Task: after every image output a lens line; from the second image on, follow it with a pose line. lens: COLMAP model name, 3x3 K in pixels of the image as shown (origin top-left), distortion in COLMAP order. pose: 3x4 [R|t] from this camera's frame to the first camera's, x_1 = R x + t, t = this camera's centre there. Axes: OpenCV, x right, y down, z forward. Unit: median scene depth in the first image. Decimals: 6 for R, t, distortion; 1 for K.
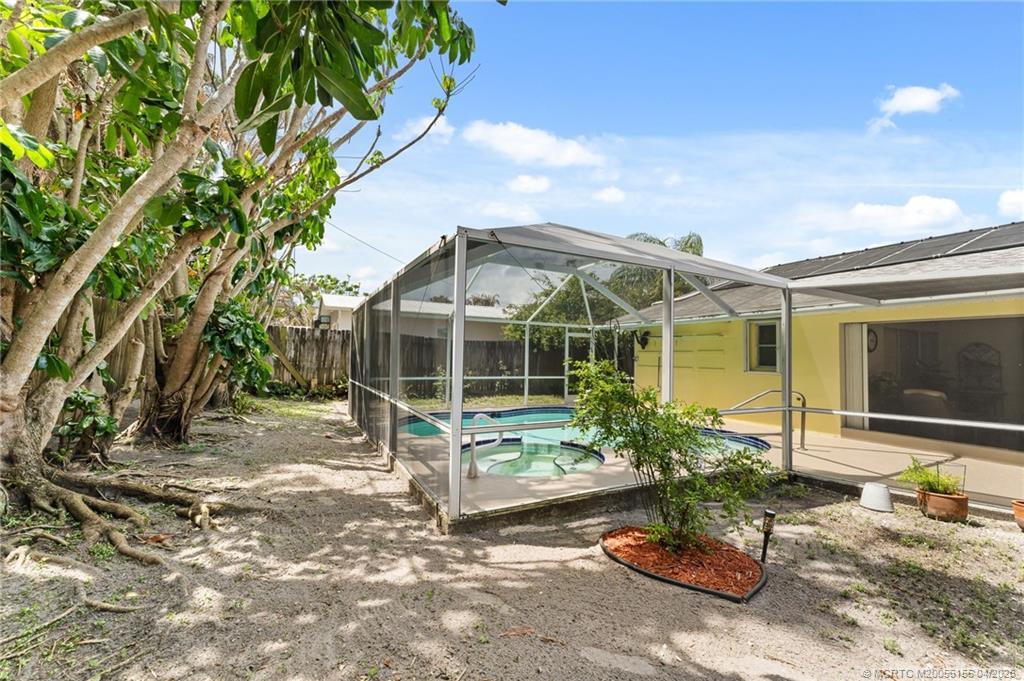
lens RADIAL K [[409.2, 0, 504.9], [0, 409.2, 343.7], [0, 0, 1]] dist [0.000333, 0.000070]
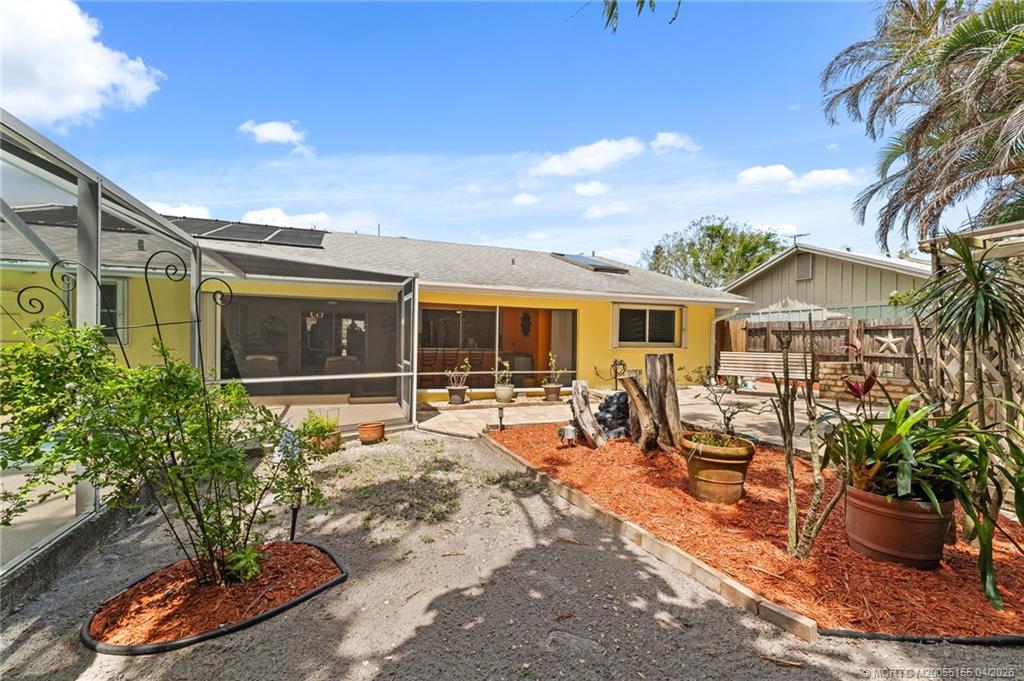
lens RADIAL K [[427.3, 0, 512.0], [0, 427.3, 340.5], [0, 0, 1]] dist [-0.000520, -0.000437]
pose [[0.095390, -0.018866, 0.995261, -0.285394], [-0.044108, 0.998758, 0.023160, 0.025745], [-0.994462, -0.046109, 0.094439, 0.412930]]
